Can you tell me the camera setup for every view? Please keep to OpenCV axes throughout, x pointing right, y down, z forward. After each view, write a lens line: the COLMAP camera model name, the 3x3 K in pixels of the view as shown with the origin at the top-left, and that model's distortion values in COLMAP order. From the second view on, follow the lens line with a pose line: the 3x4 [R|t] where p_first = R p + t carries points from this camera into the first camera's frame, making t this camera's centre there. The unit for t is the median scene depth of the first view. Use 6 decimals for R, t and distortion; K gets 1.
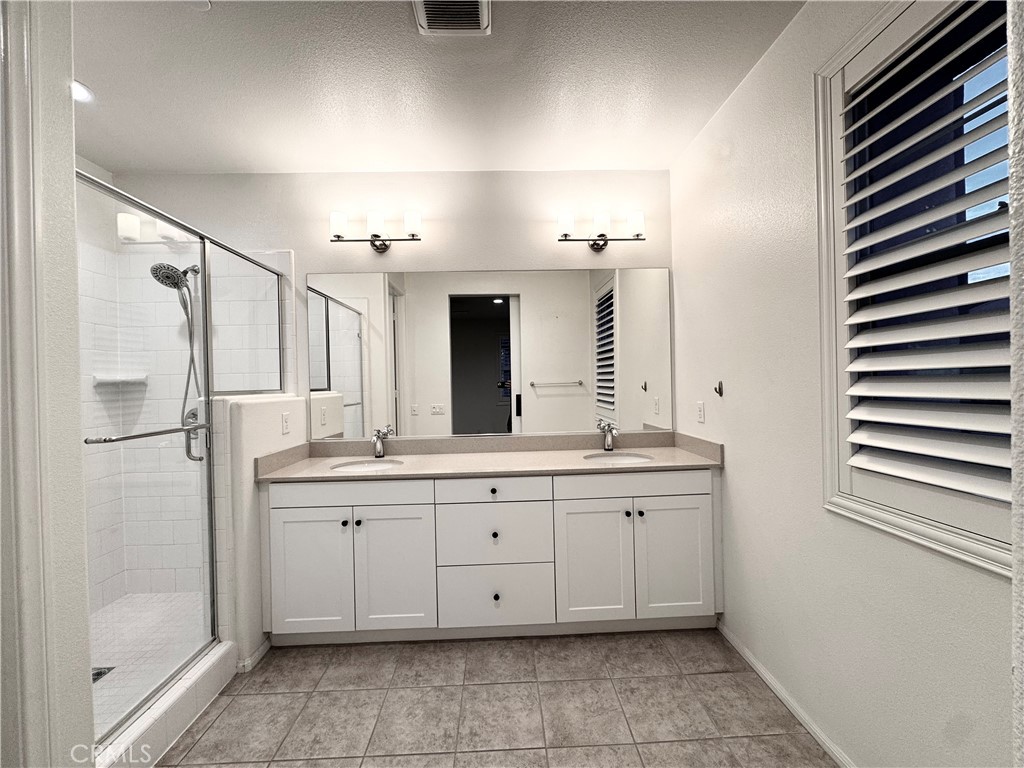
lens RADIAL K [[407.8, 0, 512.8], [0, 407.8, 384.2], [0, 0, 1]] dist [-0.001512, -0.000402]
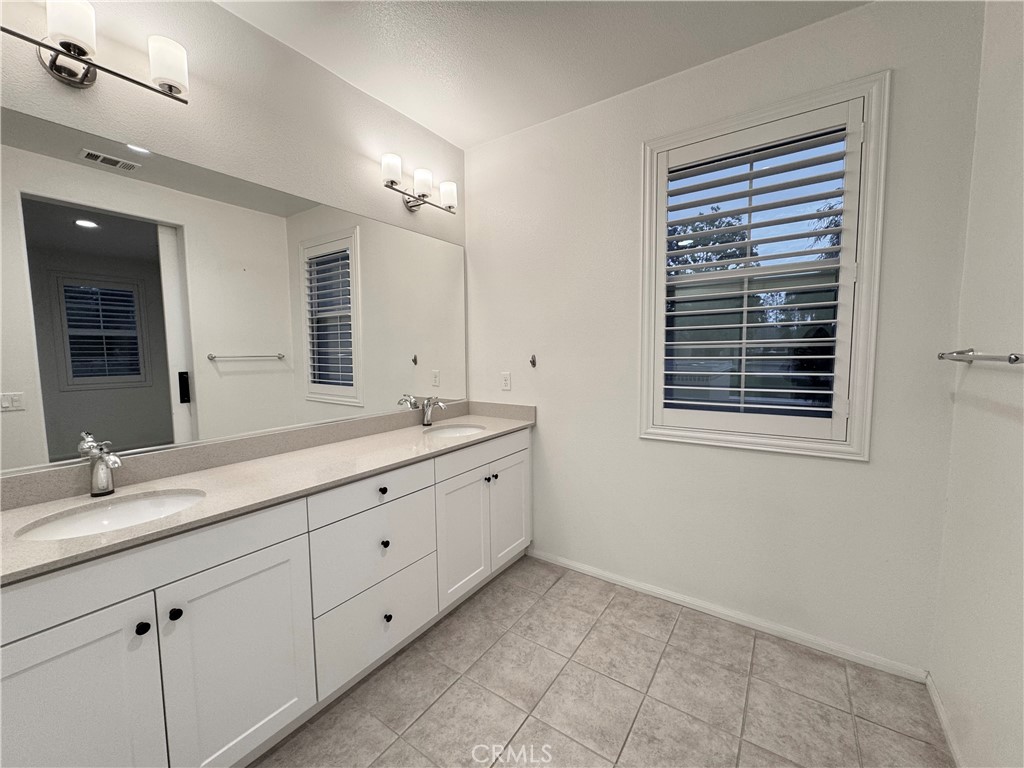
lens RADIAL K [[407.8, 0, 508.9], [0, 407.8, 384.9], [0, 0, 1]] dist [-0.001512, -0.000402]
pose [[0.595157, -0.048992, 0.802115, -0.526726], [-0.000839, 0.998102, 0.061584, 0.007636], [-0.803609, -0.037325, 0.593986, 0.341171]]
